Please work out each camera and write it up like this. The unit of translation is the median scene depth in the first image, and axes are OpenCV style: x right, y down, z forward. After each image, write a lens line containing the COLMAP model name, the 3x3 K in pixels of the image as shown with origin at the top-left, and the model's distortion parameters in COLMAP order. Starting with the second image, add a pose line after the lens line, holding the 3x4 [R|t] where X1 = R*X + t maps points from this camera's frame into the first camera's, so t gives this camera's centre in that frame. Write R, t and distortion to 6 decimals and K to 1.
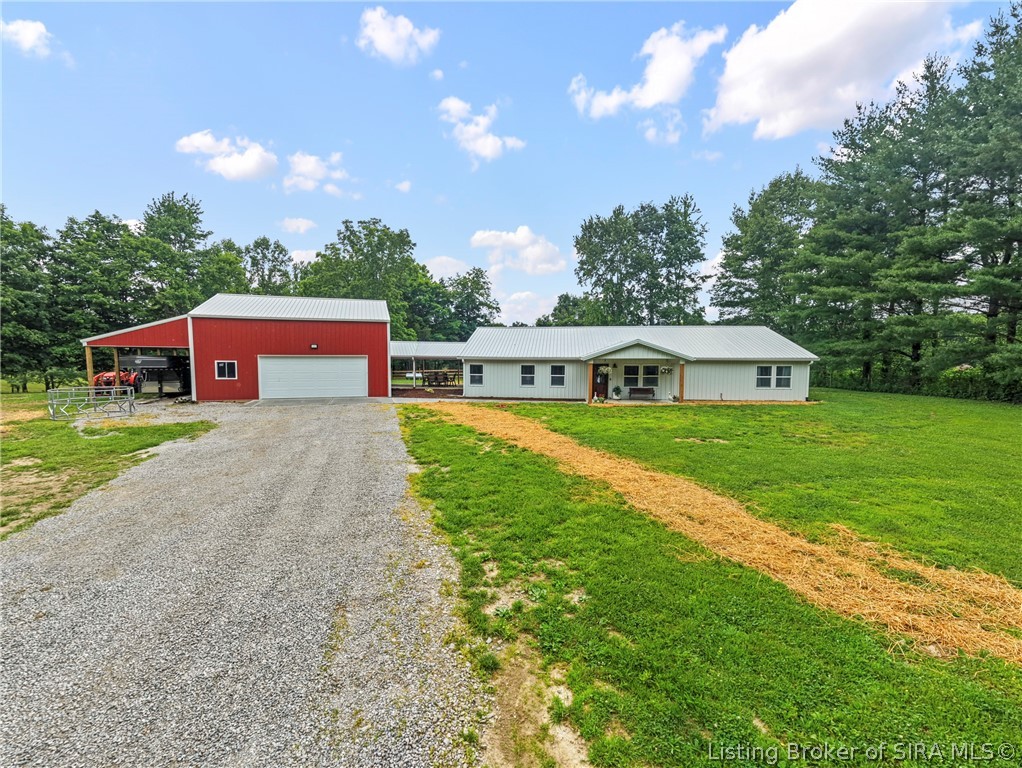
lens RADIAL K [[433.3, 0, 511.0], [0, 433.3, 384.0], [0, 0, 1]] dist [0.000850, 0.000347]
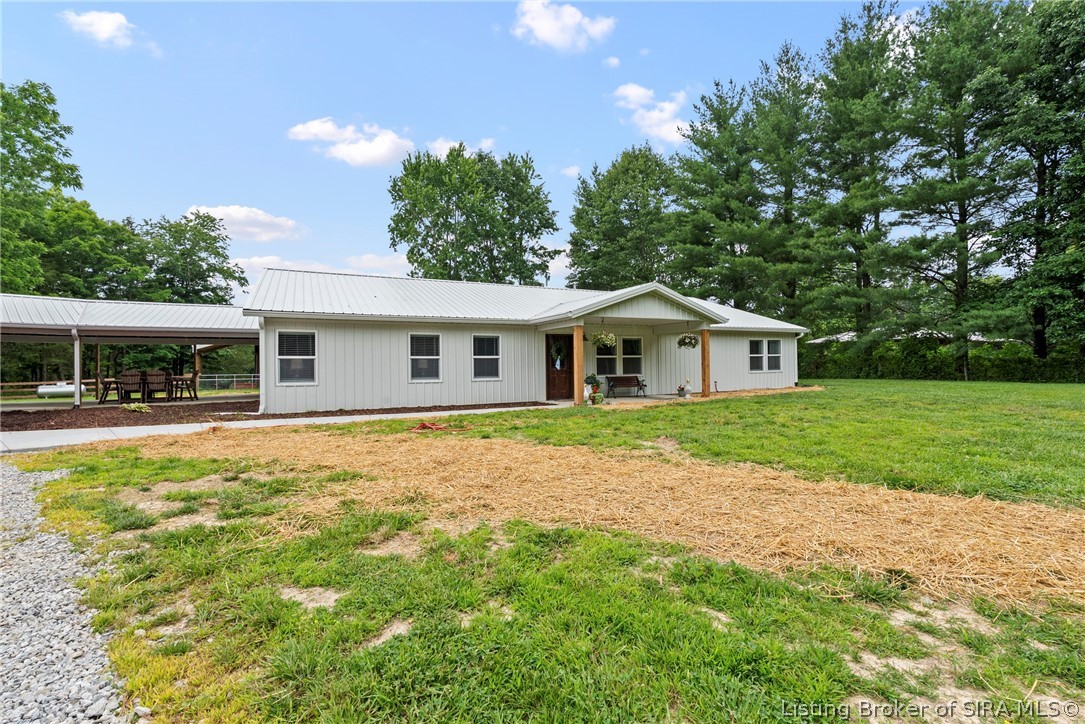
lens RADIAL K [[469.4, 0, 540.7], [0, 469.4, 359.6], [0, 0, 1]] dist [0.000119, -0.000428]
pose [[0.833249, -0.007688, 0.552845, -0.134736], [0.047139, 0.997250, -0.057179, 0.016490], [-0.550885, 0.073705, 0.831320, 0.518582]]
